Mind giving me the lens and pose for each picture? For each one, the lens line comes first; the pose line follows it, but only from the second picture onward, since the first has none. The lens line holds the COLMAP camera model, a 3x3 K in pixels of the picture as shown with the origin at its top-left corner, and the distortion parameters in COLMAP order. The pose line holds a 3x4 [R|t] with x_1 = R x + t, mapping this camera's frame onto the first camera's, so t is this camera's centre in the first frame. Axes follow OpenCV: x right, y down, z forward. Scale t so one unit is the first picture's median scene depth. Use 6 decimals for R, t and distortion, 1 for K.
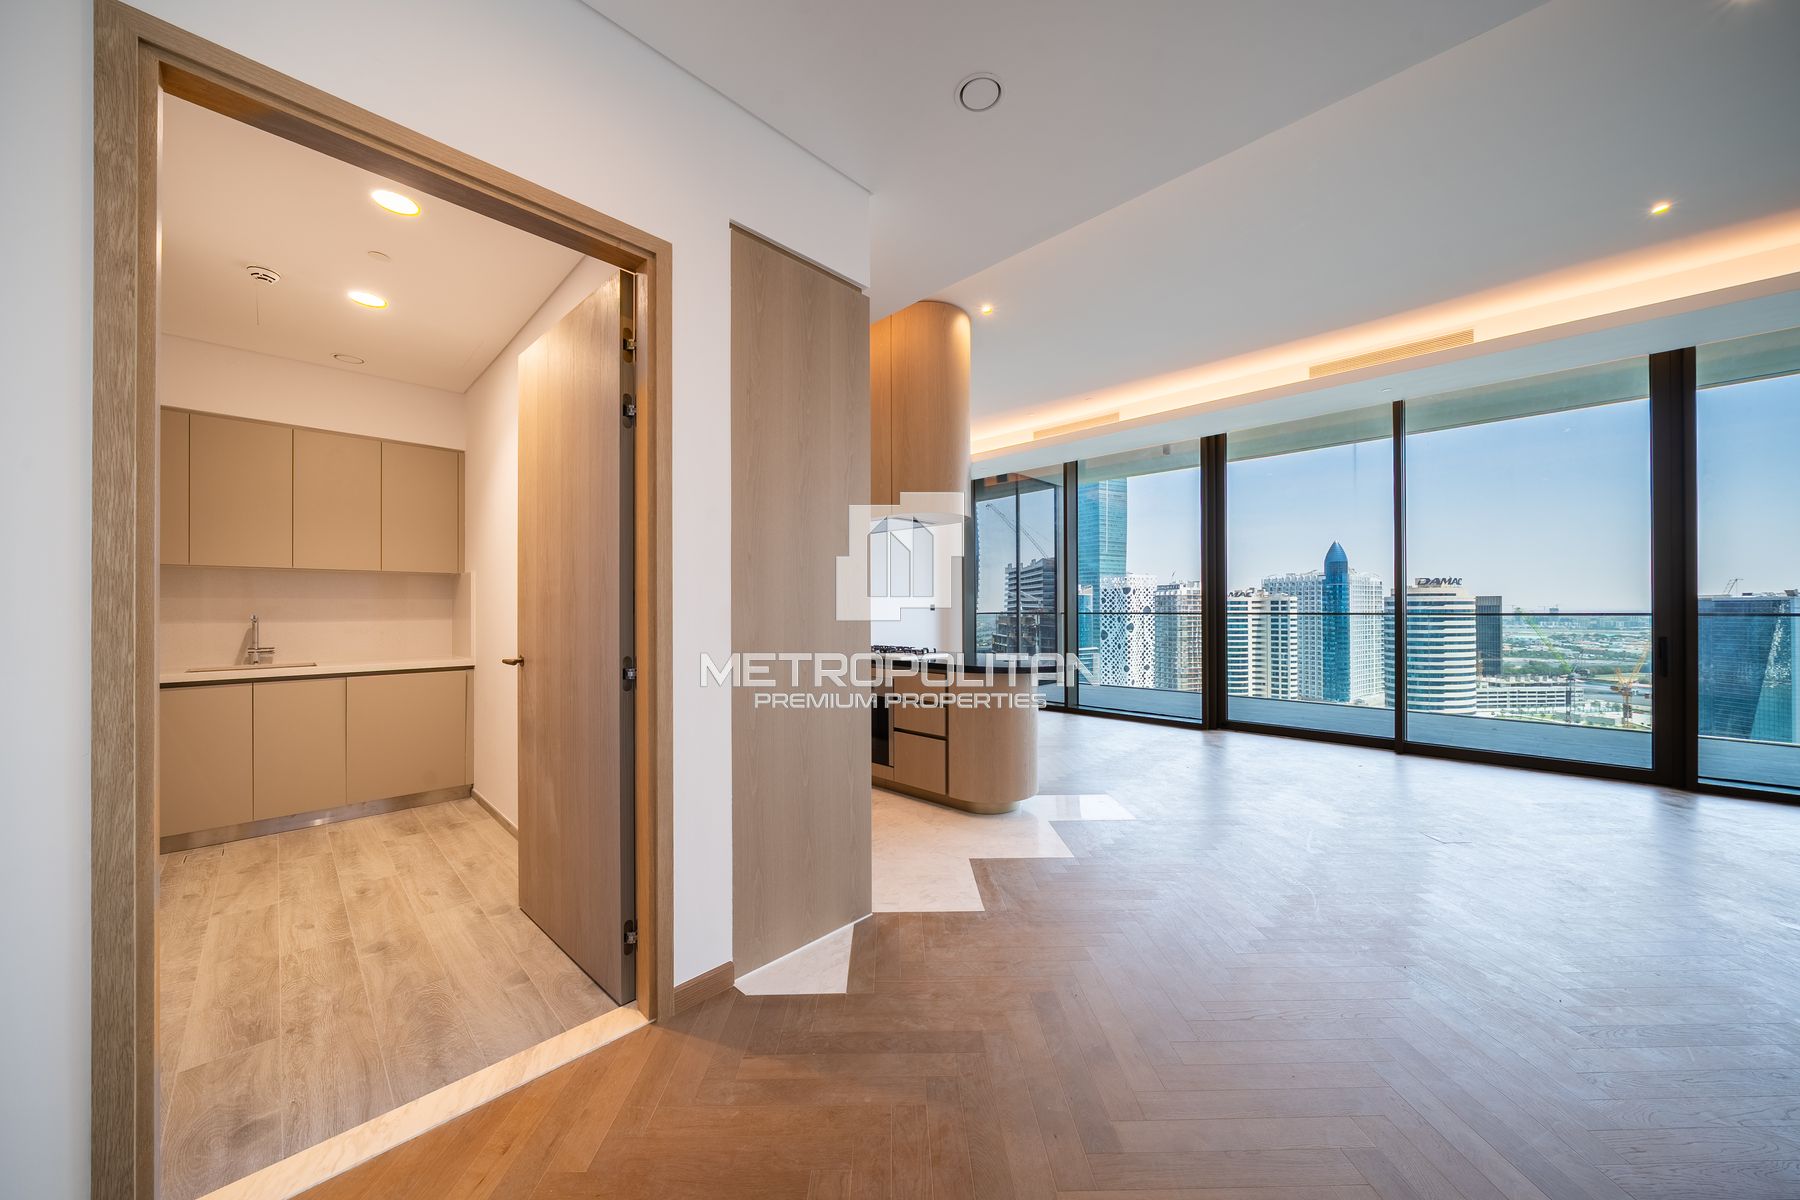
lens RADIAL K [[614.3, 0, 900.6], [0, 614.3, 605.0], [0, 0, 1]] dist [-0.005256, -0.000159]
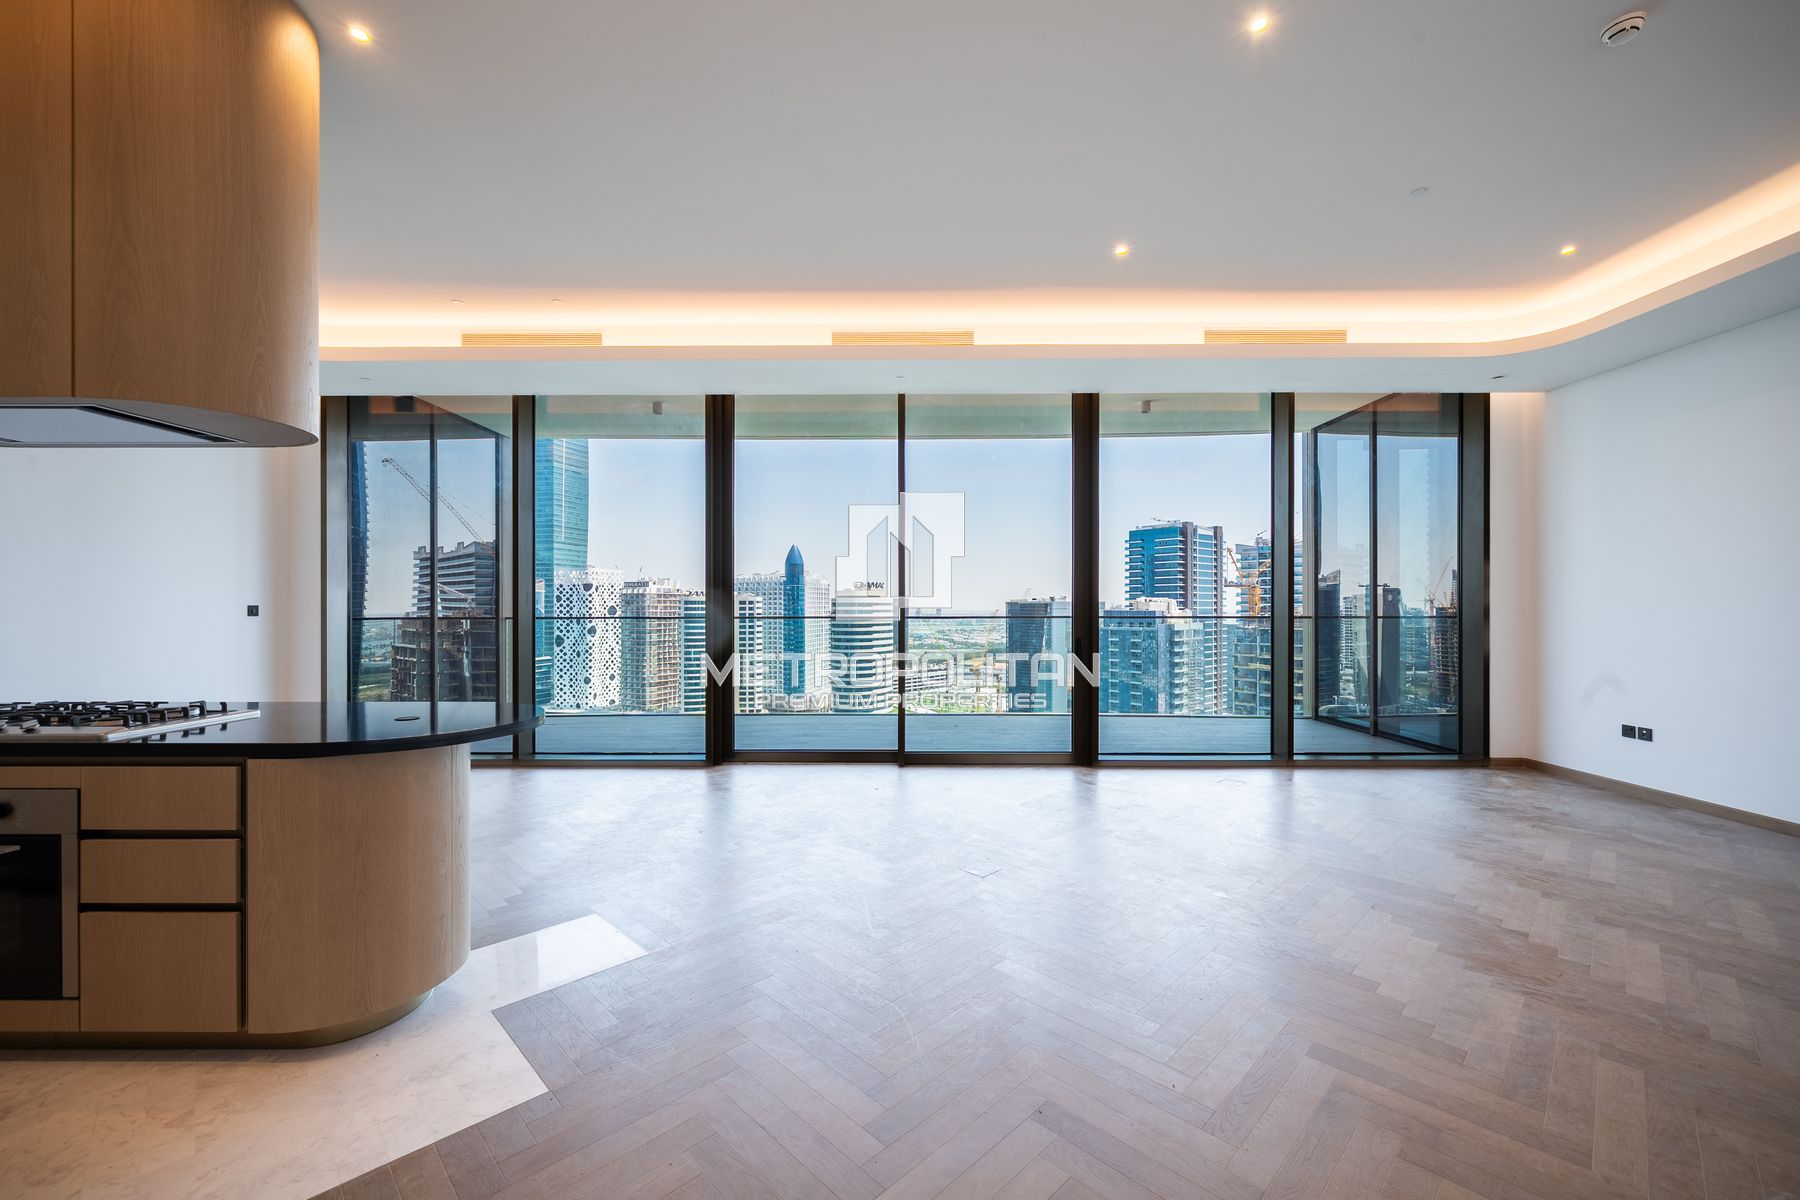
lens RADIAL K [[713.5, 0, 899.9], [0, 713.5, 608.1], [0, 0, 1]] dist [-0.001569, -0.000003]
pose [[0.720771, 0.001981, 0.693170, 0.034694], [-0.005621, 0.999980, 0.002987, -0.004645], [-0.693150, -0.006049, 0.720768, 0.160491]]
